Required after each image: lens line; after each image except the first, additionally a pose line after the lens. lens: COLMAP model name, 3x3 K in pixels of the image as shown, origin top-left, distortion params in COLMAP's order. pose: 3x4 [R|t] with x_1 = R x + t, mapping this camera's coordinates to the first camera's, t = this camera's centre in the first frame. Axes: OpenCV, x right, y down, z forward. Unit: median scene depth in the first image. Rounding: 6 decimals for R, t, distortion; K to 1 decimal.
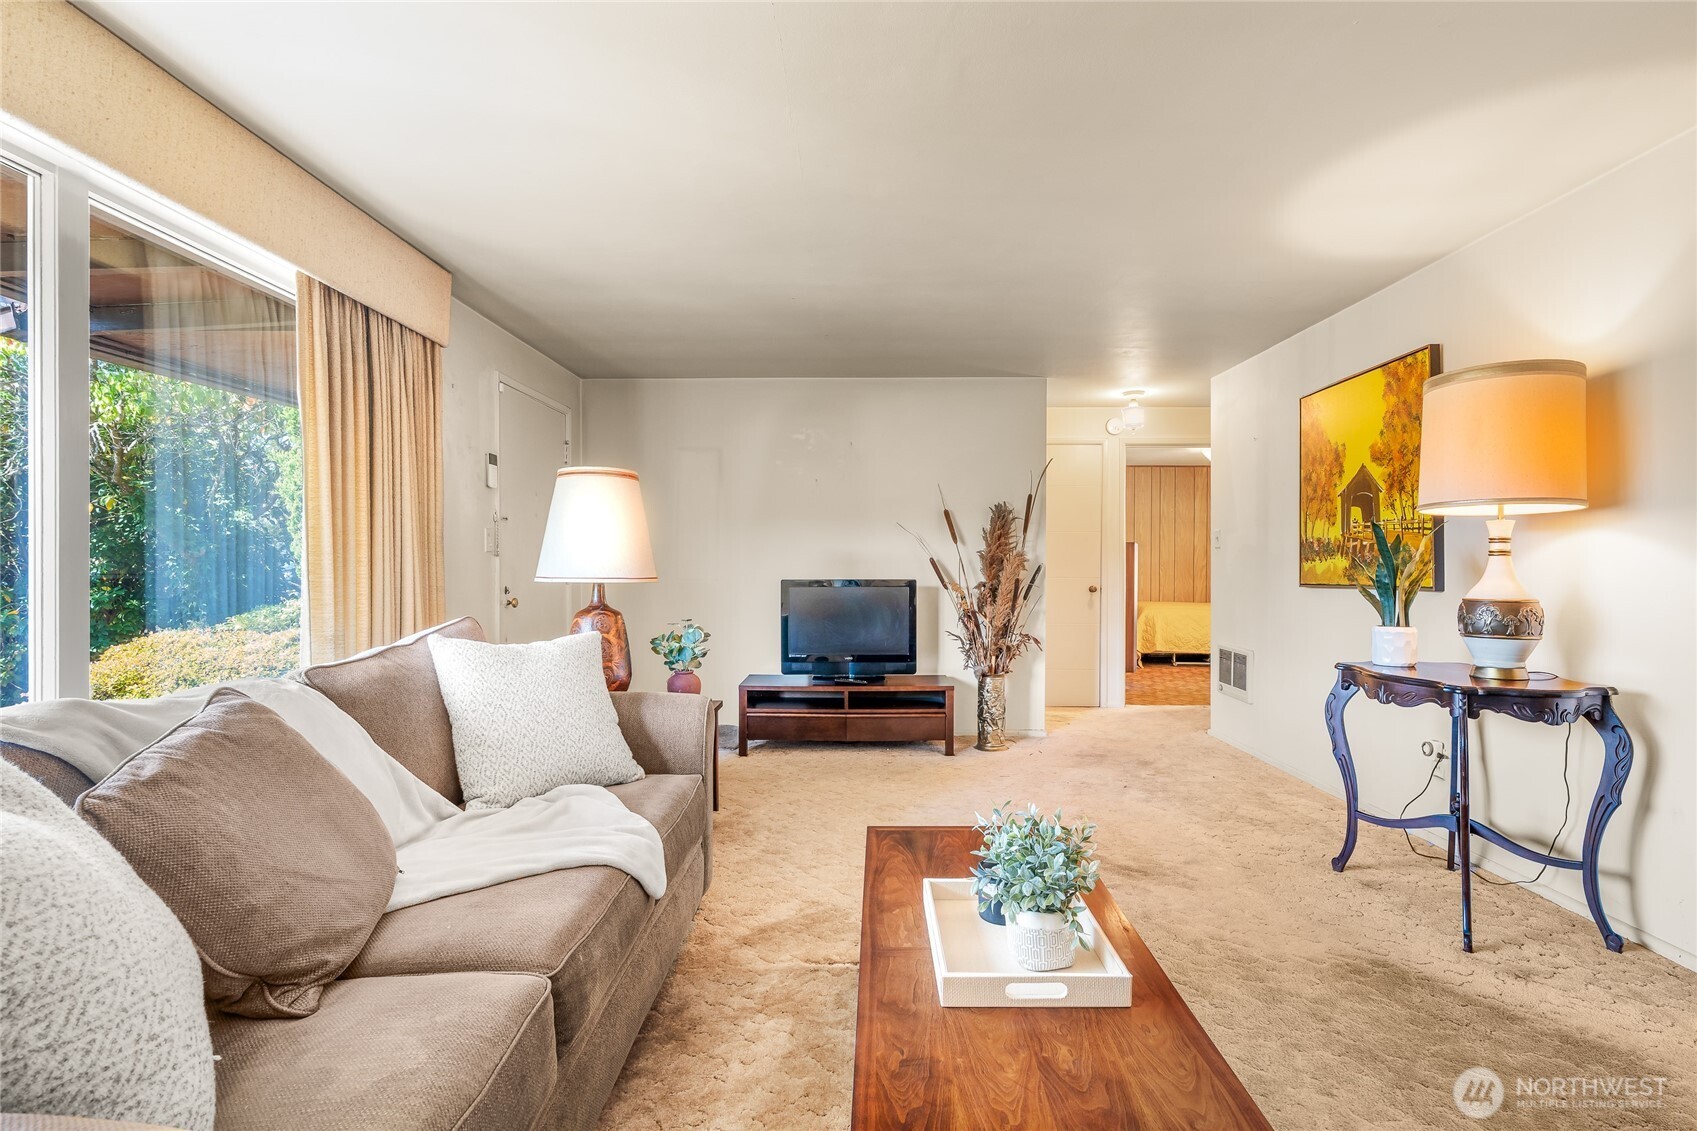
lens RADIAL K [[802.4, 0, 879.6], [0, 802.4, 576.4], [0, 0, 1]] dist [-0.011329, 0.001678]
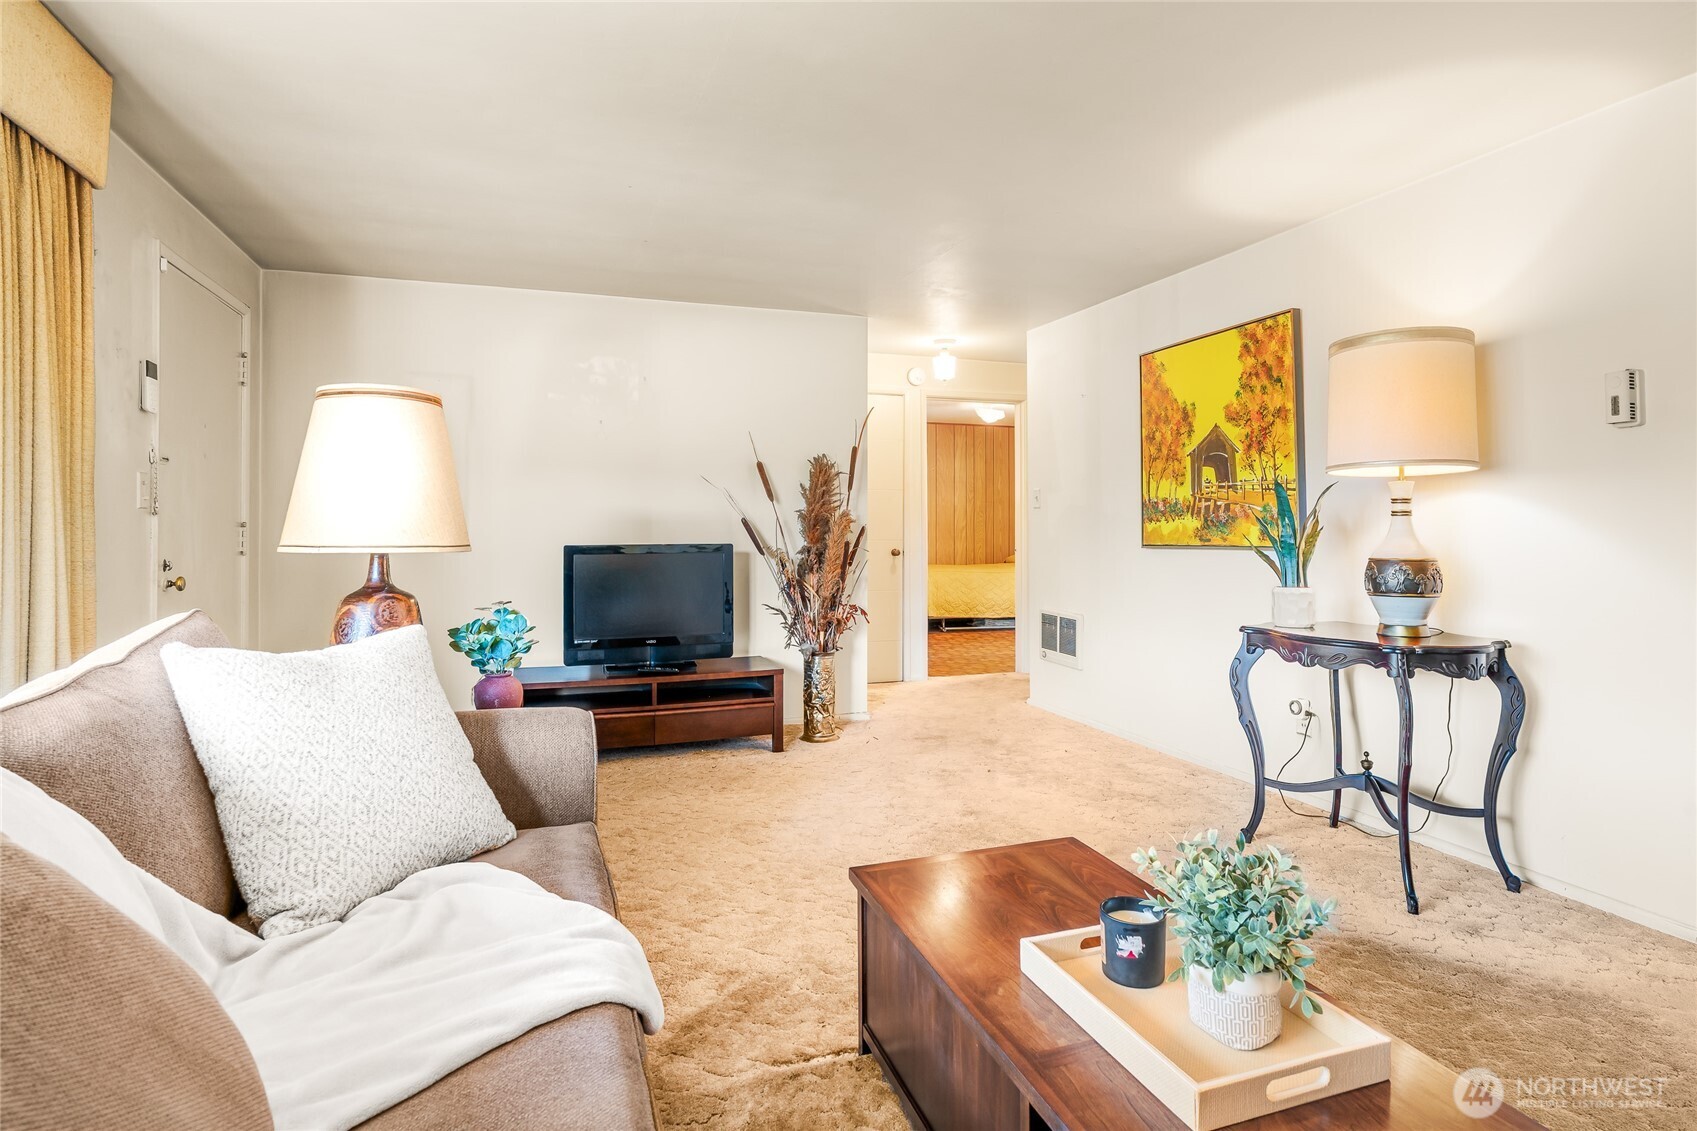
lens RADIAL K [[871.8, 0, 869.3], [0, 871.8, 520.4], [0, 0, 1]] dist [-0.006710, 0.000575]
pose [[0.942058, 0.000125, 0.335449, -0.198482], [0.007073, 0.999770, -0.020238, -0.001879], [-0.335375, 0.021438, 0.941841, 0.146813]]
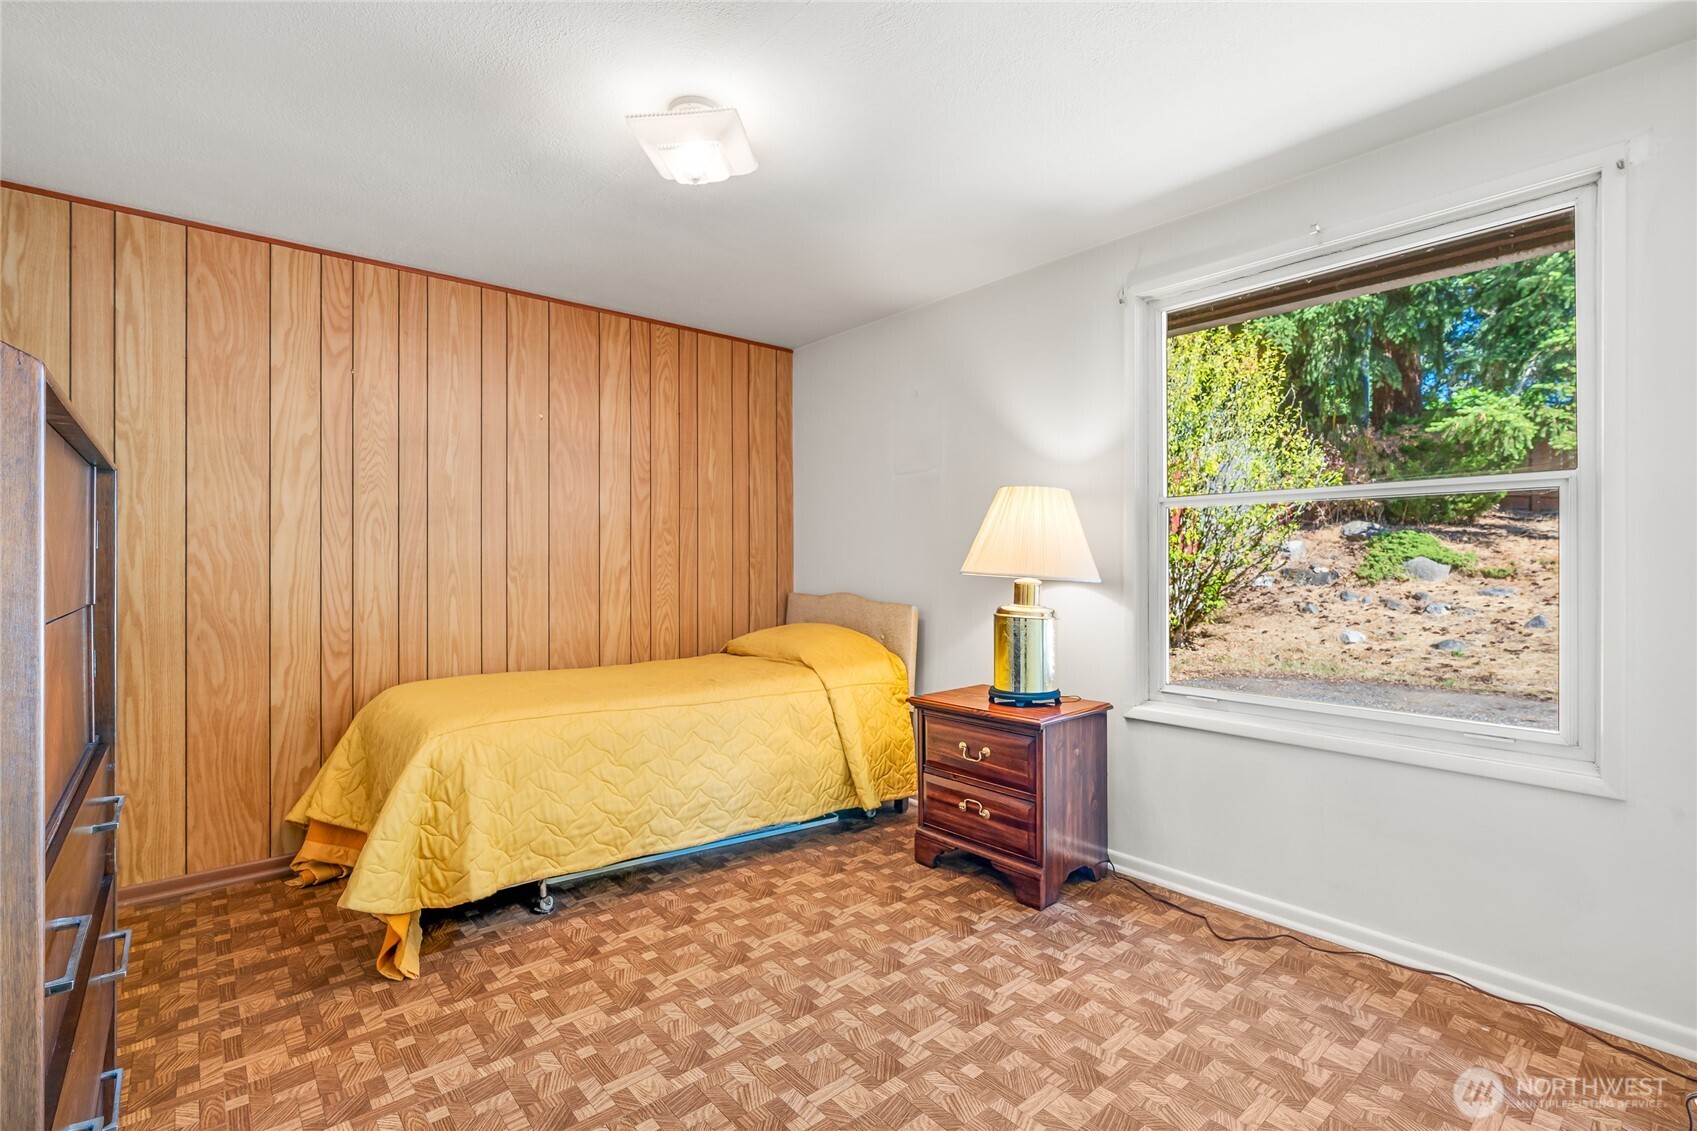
lens RADIAL K [[790.4, 0, 850.8], [0, 790.4, 561.8], [0, 0, 1]] dist [0.002094, 0.000158]
pose [[0.767692, -0.002121, 0.640816, 0.826985], [0.008676, 0.999937, -0.007084, -0.042728], [-0.640760, 0.010998, 0.767662, 2.161195]]
